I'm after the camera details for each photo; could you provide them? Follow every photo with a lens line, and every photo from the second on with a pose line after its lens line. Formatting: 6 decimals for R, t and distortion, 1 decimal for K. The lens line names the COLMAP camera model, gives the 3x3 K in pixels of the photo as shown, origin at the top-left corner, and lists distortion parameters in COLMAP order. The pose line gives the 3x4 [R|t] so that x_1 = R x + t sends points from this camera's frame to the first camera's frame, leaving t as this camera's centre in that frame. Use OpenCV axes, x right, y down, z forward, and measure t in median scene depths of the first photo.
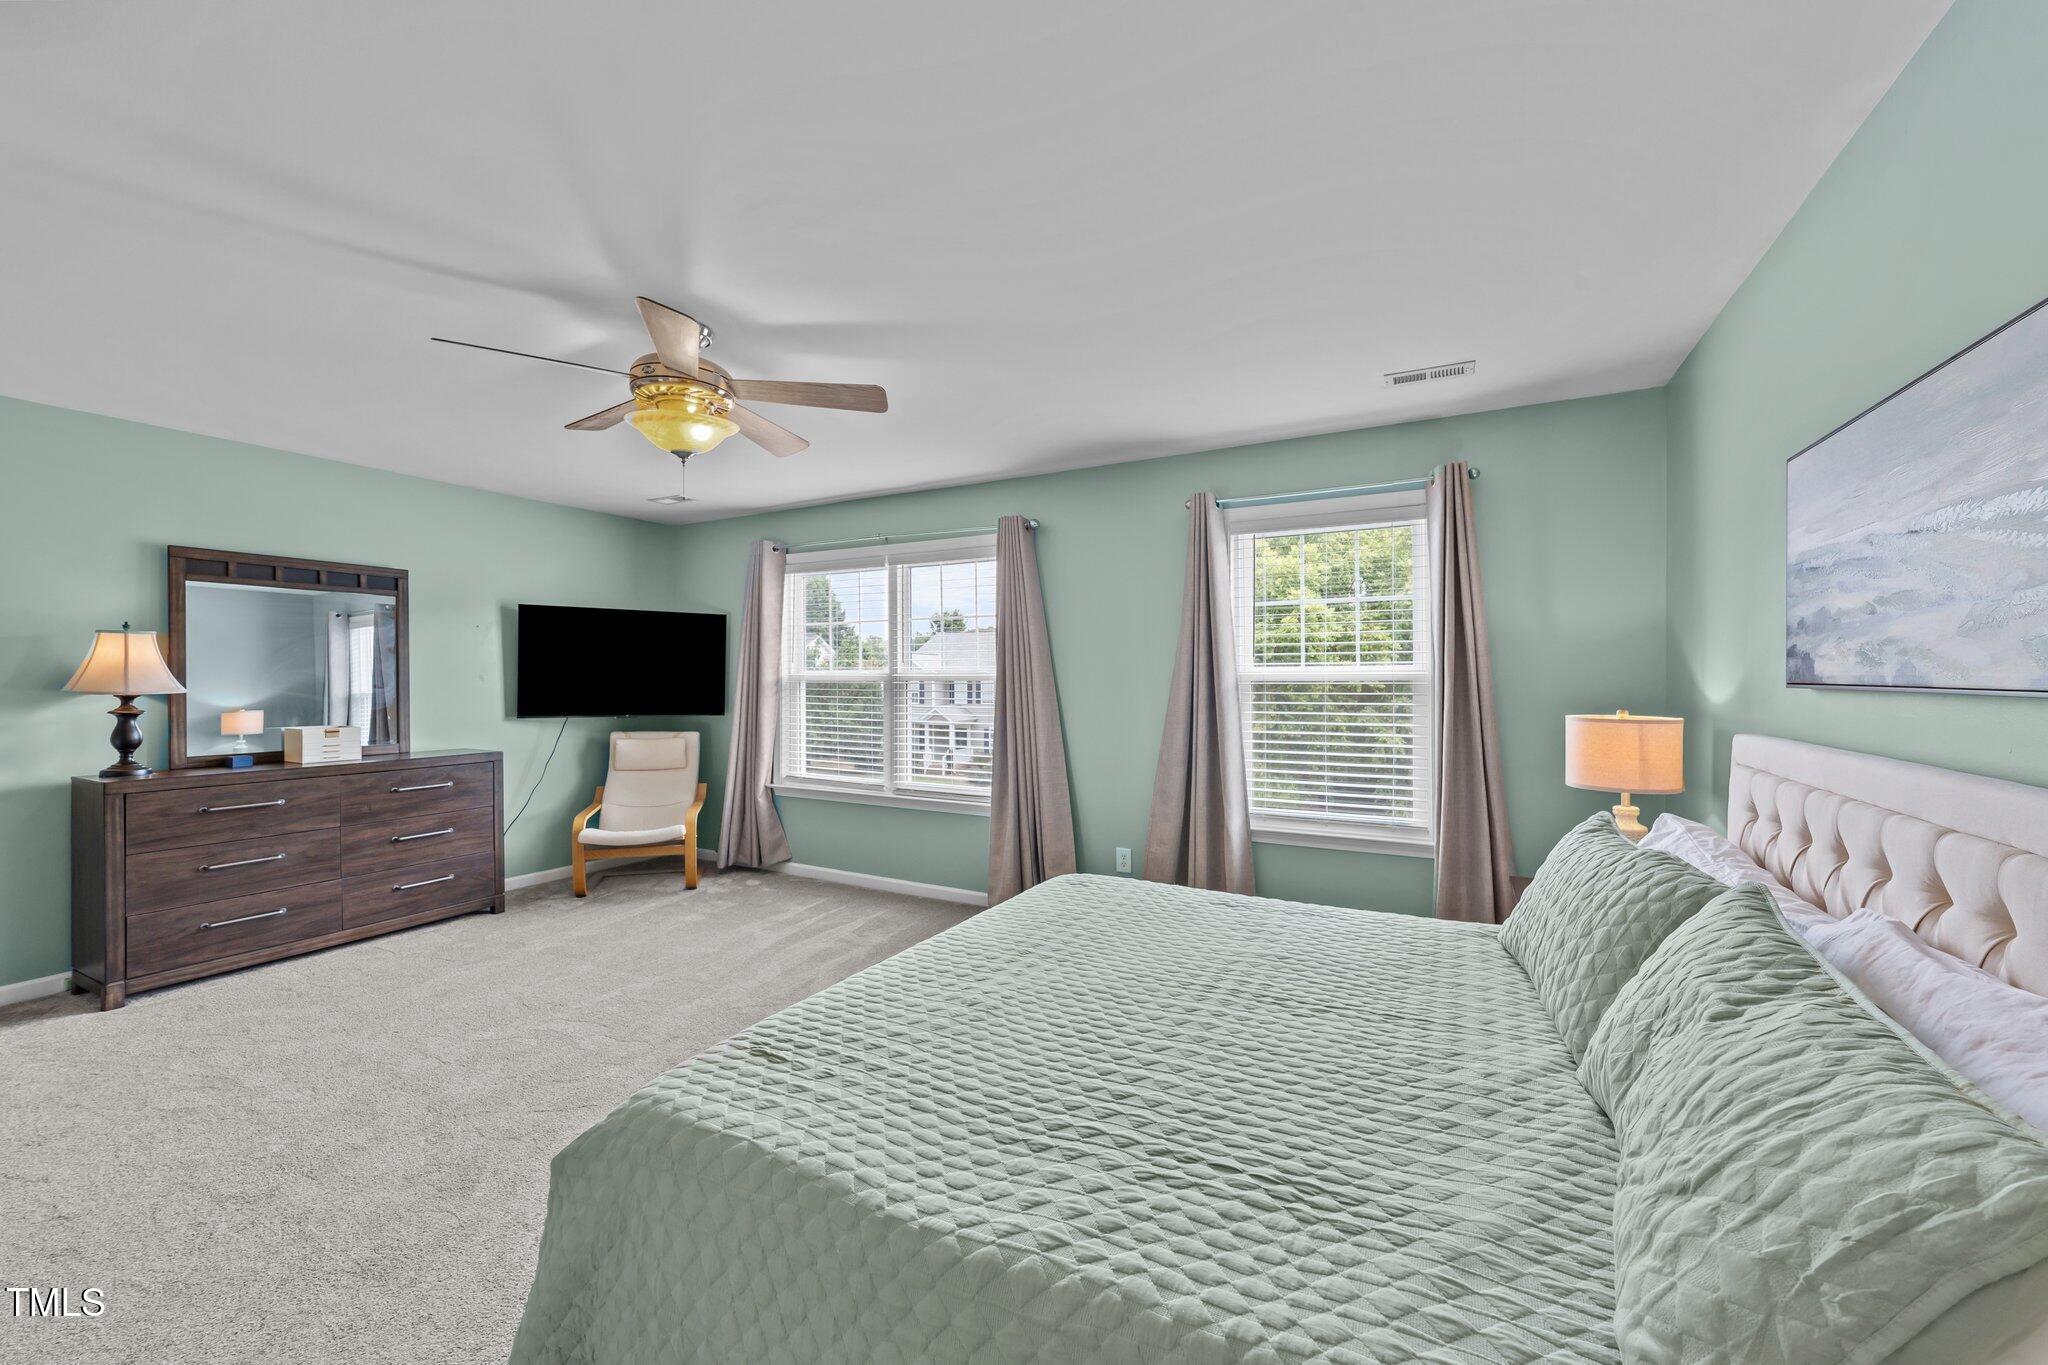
lens RADIAL K [[787.7, 0, 1035.8], [0, 787.7, 683.9], [0, 0, 1]] dist [-0.011177, 0.005704]
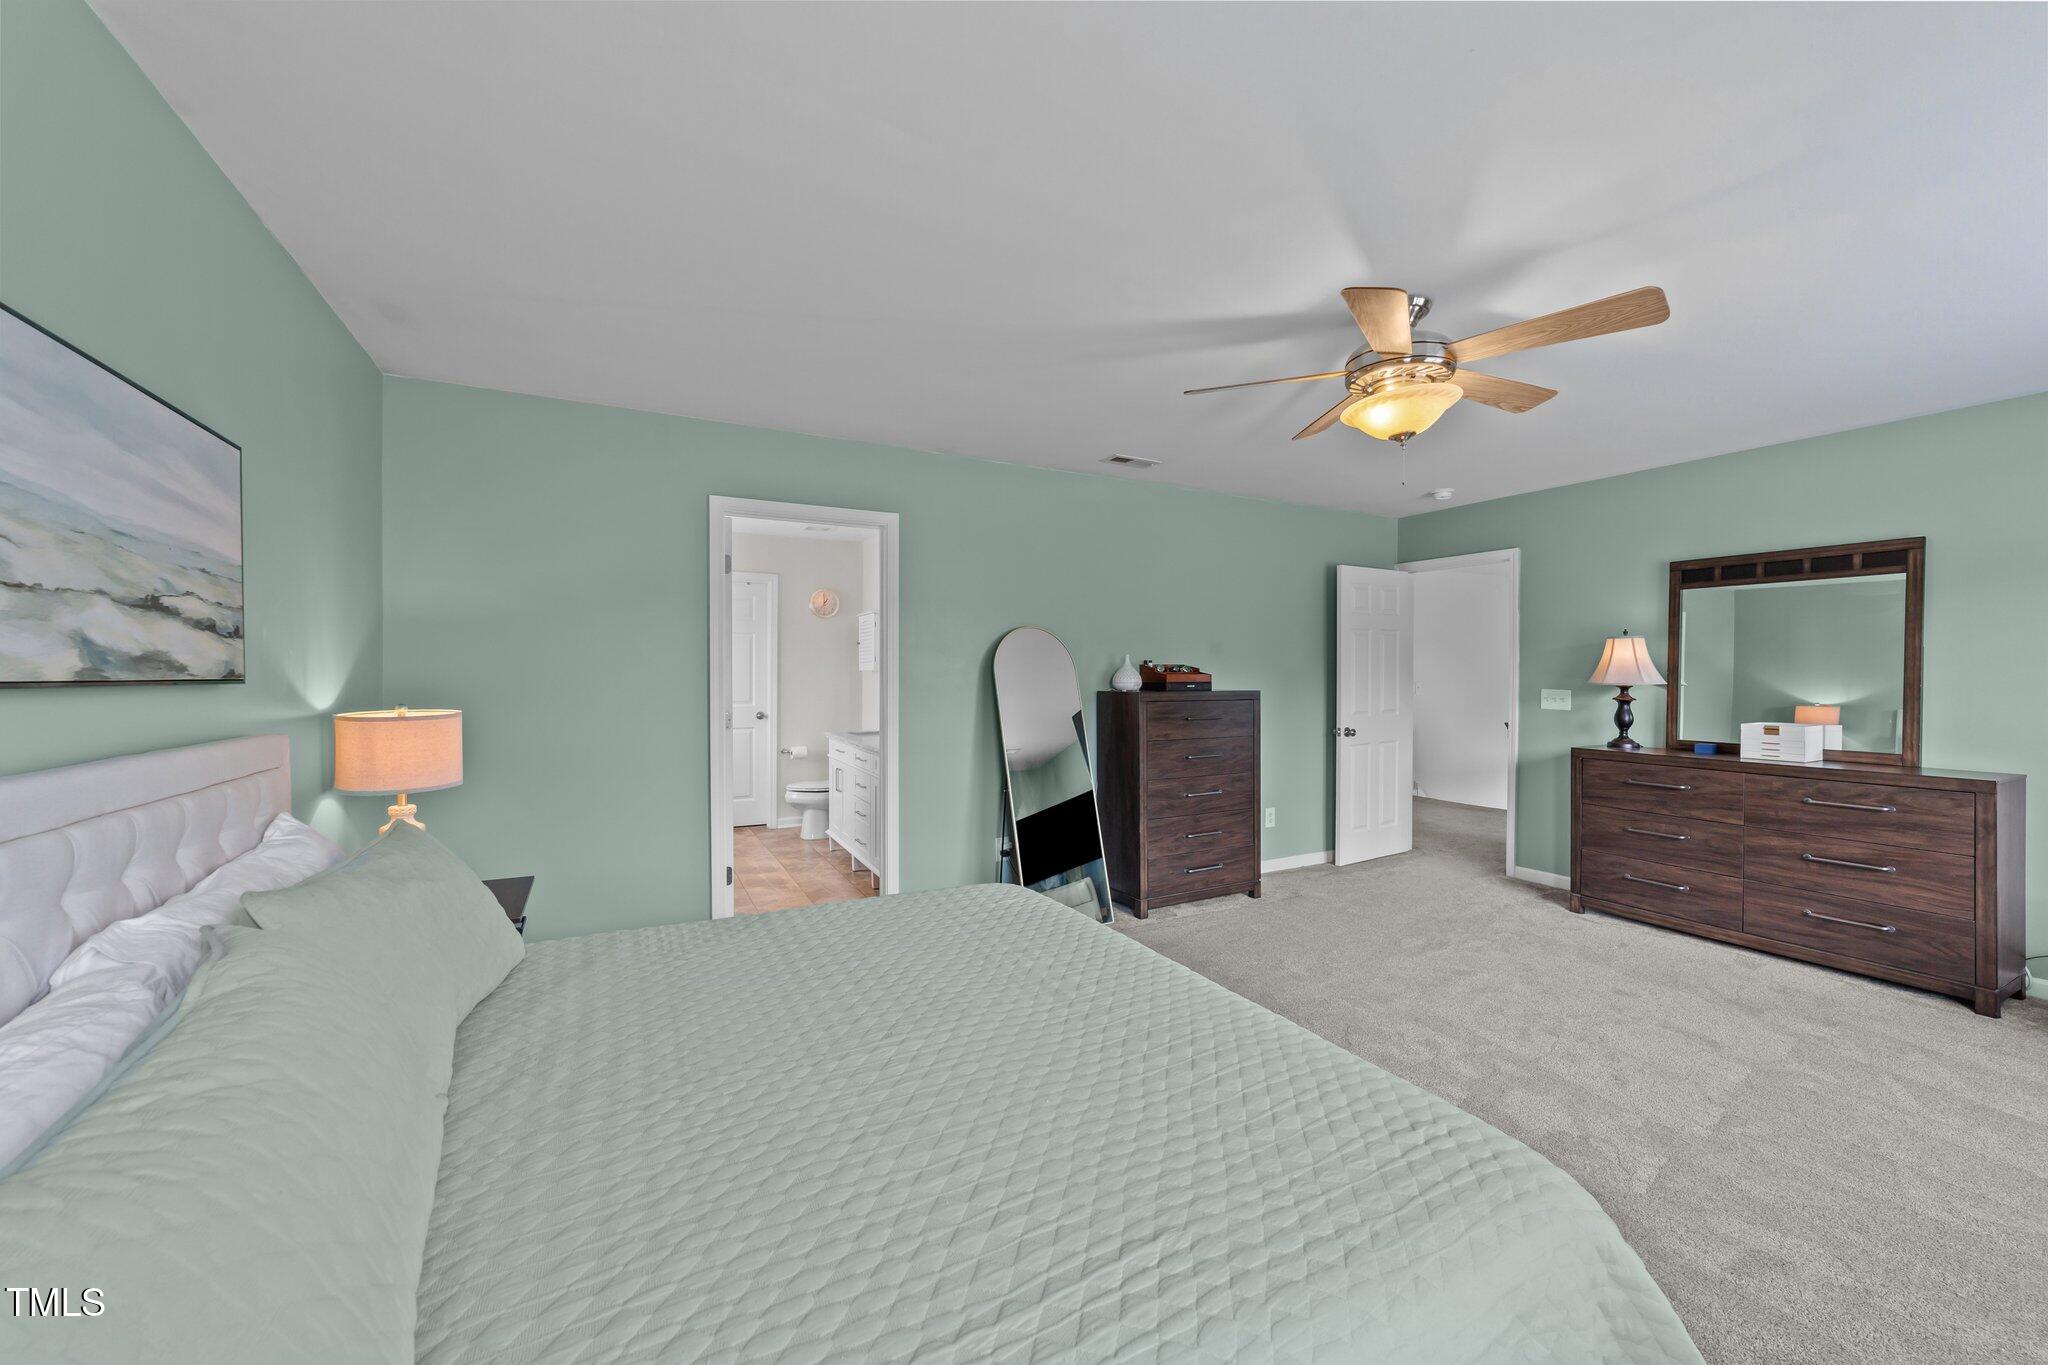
lens RADIAL K [[787.7, 0, 1039.8], [0, 787.7, 673.3], [0, 0, 1]] dist [-0.011177, 0.005704]
pose [[-0.553513, 0.002408, -0.832837, 0.429780], [-0.006411, 0.999954, 0.007152, -0.008748], [0.832816, 0.009298, -0.553472, 0.851459]]
